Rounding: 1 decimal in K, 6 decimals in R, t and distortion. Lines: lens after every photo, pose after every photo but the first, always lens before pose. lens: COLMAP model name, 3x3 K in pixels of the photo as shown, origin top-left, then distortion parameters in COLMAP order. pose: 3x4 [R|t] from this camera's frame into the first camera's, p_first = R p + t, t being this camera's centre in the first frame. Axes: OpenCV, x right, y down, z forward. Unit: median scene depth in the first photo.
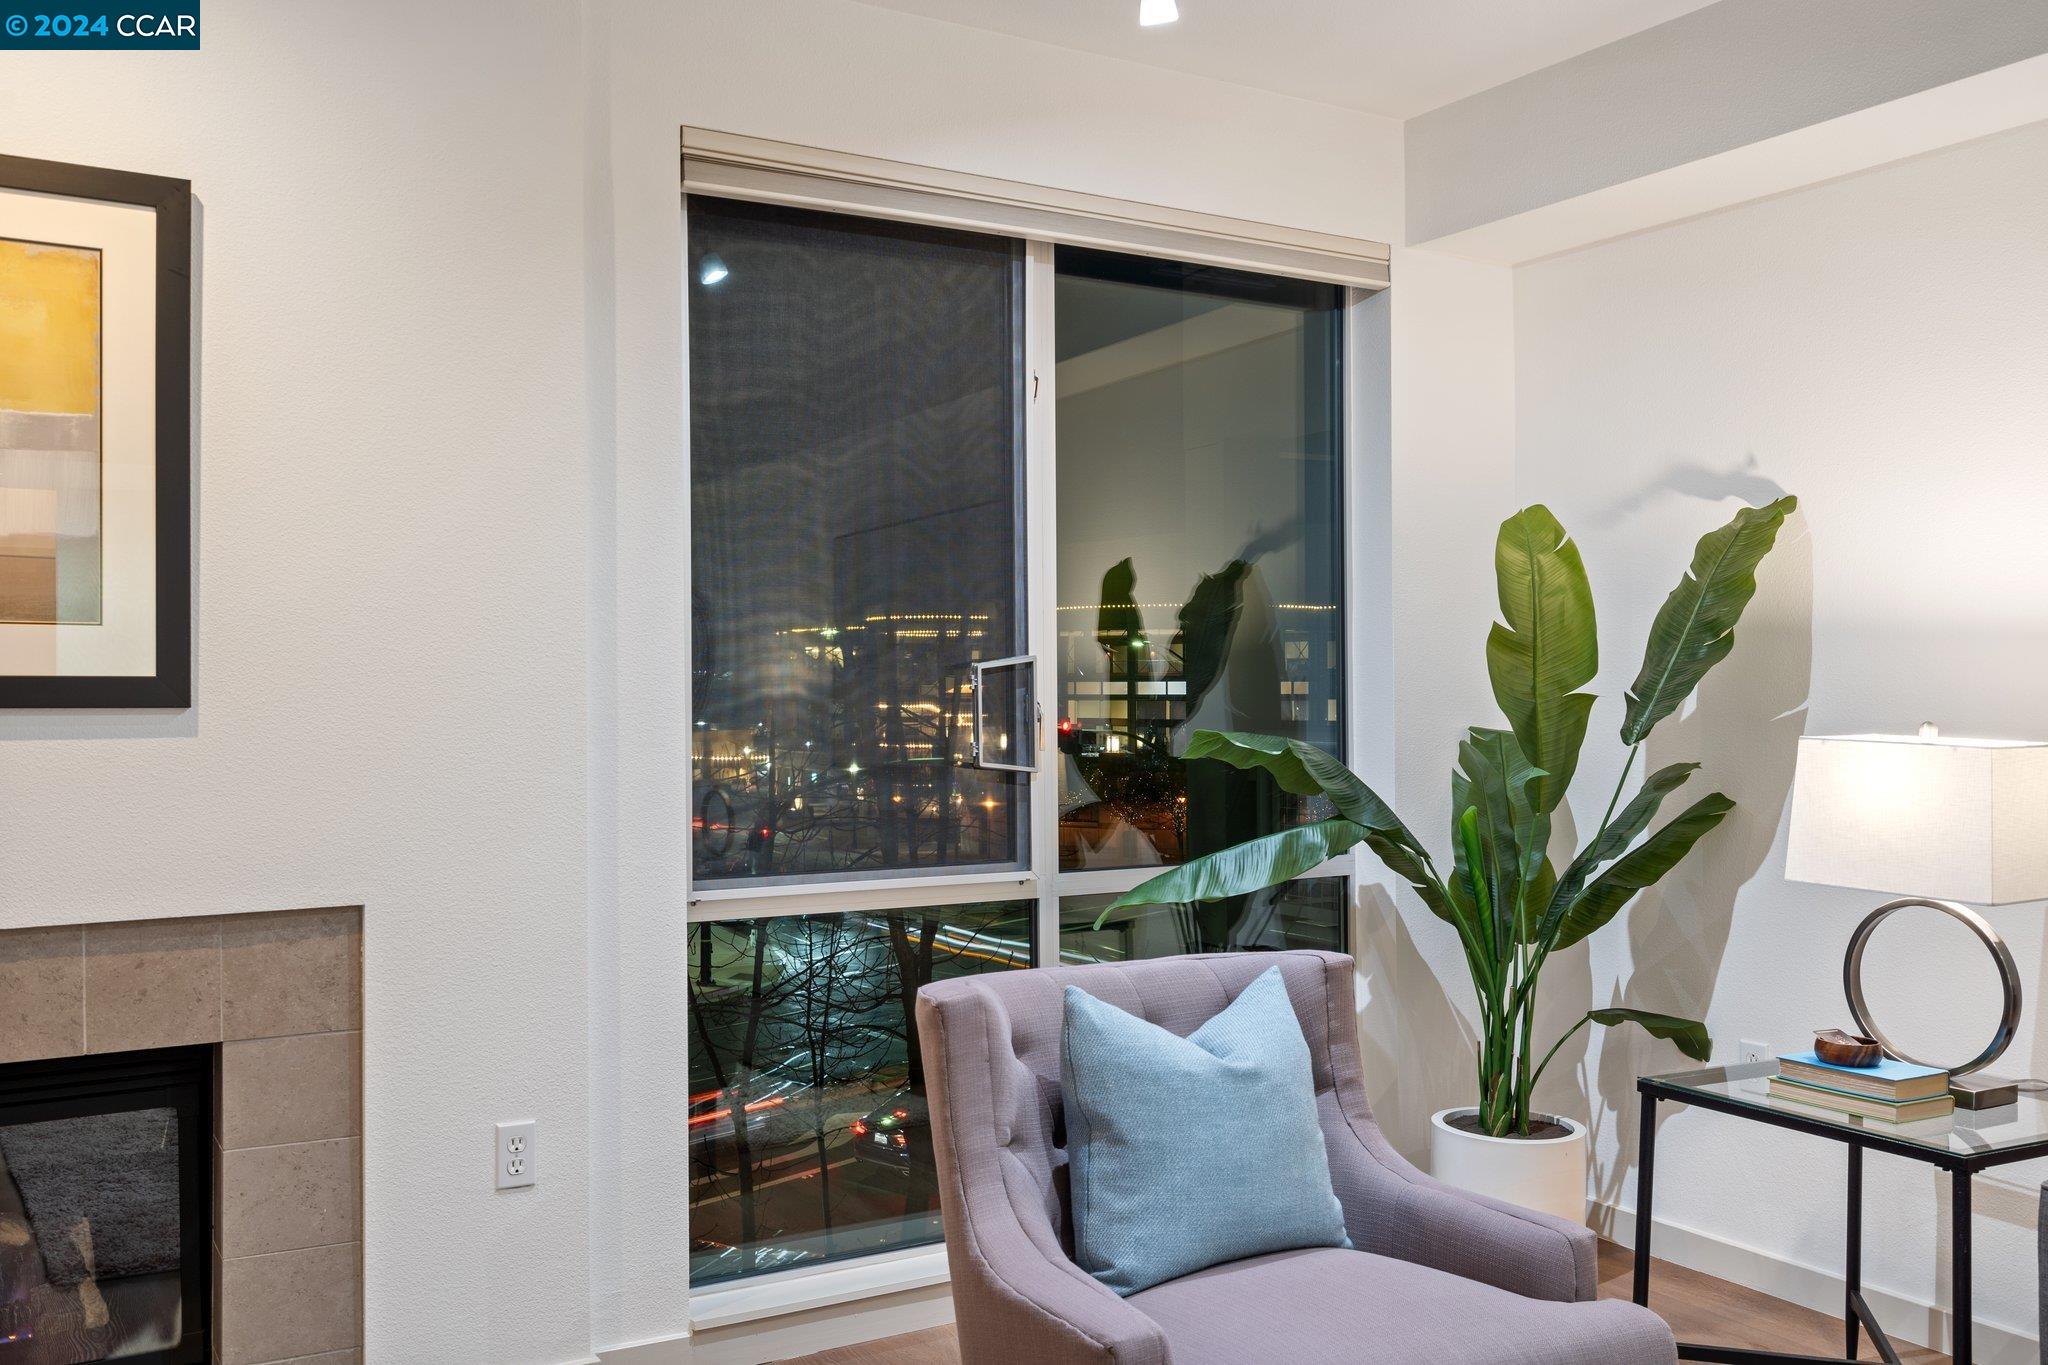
lens RADIAL K [[1768.9, 0, 1024.7], [0, 1768.9, 688.7], [0, 0, 1]] dist [0.013120, -0.010631]
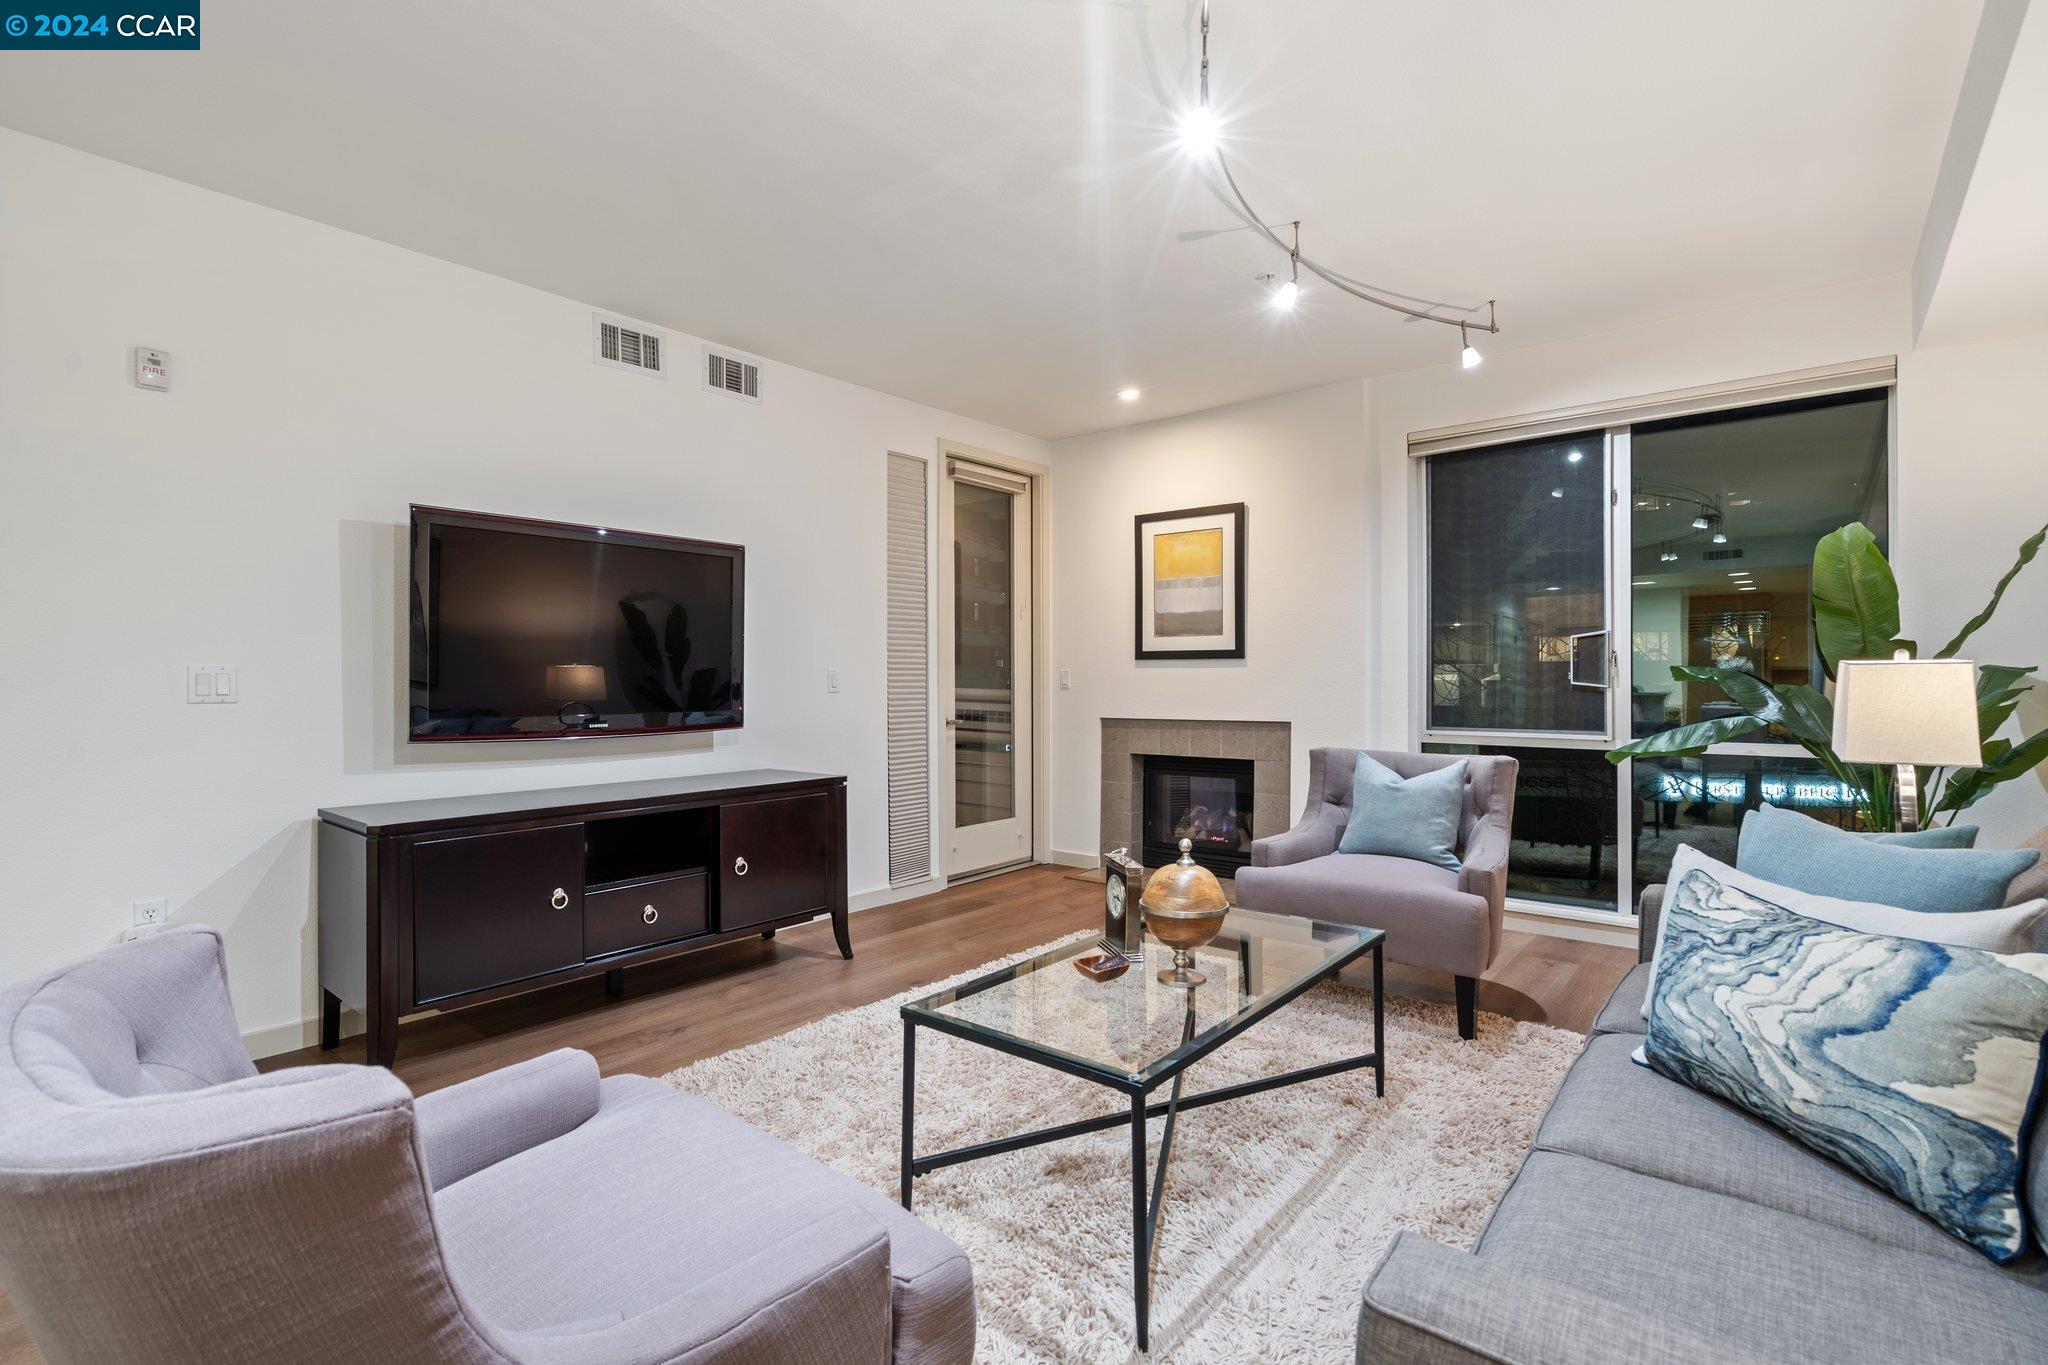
lens RADIAL K [[944.9, 0, 1025.8], [0, 944.9, 685.2], [0, 0, 1]] dist [-0.001887, 0.000445]
pose [[0.339591, 0.010013, -0.940520, 0.842317], [0.002622, 0.999929, 0.011593, 0.030387], [0.940569, -0.006403, 0.339541, 0.002105]]
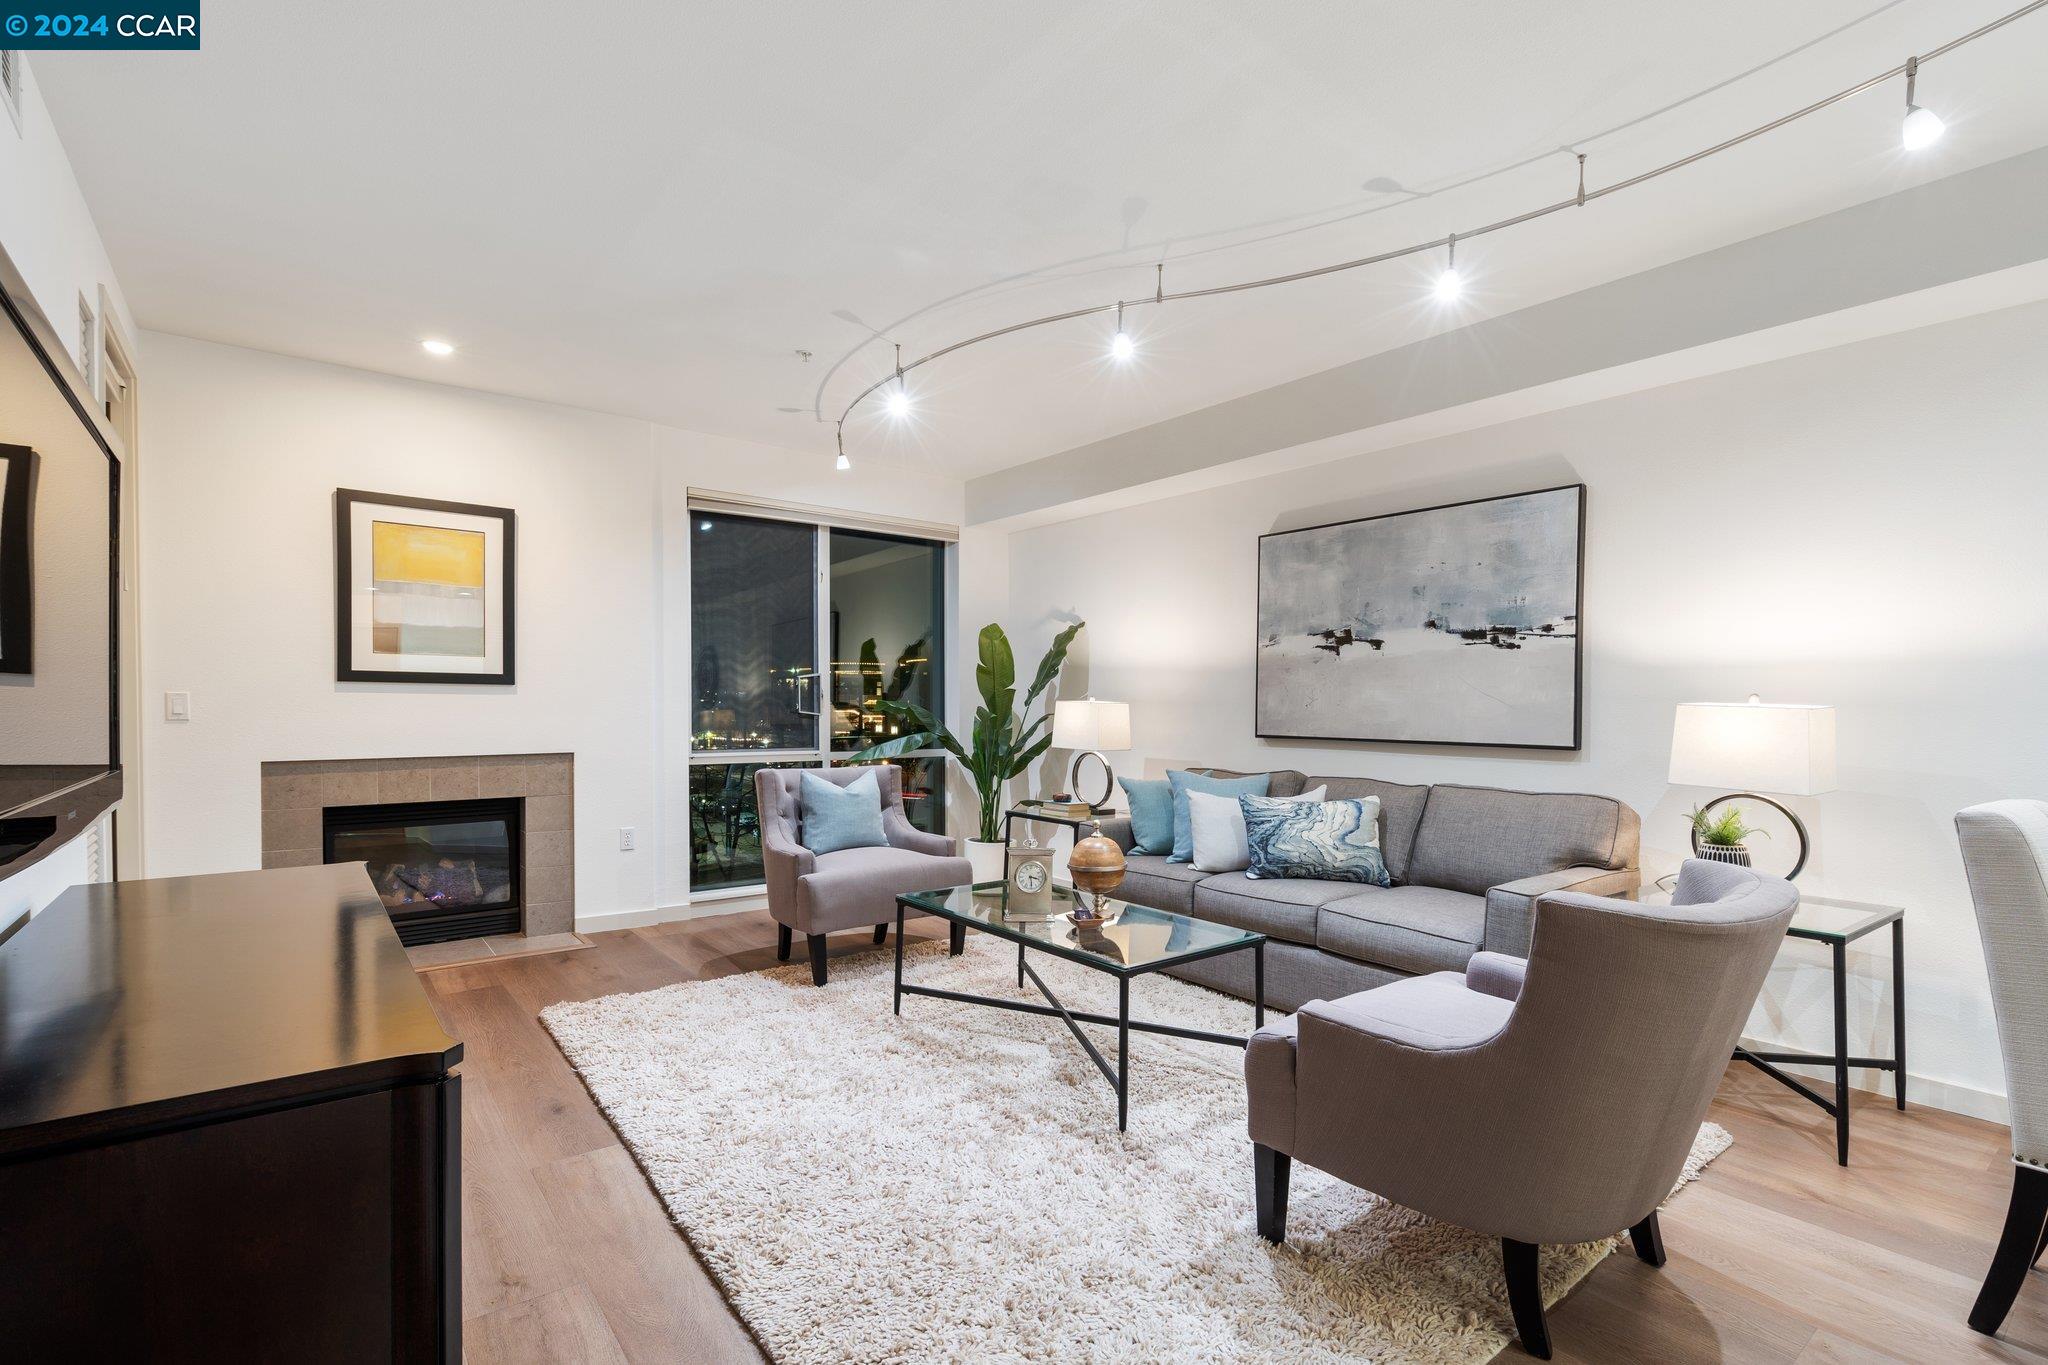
lens RADIAL K [[944.9, 0, 1033.3], [0, 944.9, 722.0], [0, 0, 1]] dist [-0.001887, 0.000445]
pose [[0.991314, 0.006300, 0.131367, 0.151039], [-0.008950, 0.999768, 0.019593, 0.027113], [-0.131213, -0.020599, 0.991140, -0.553788]]
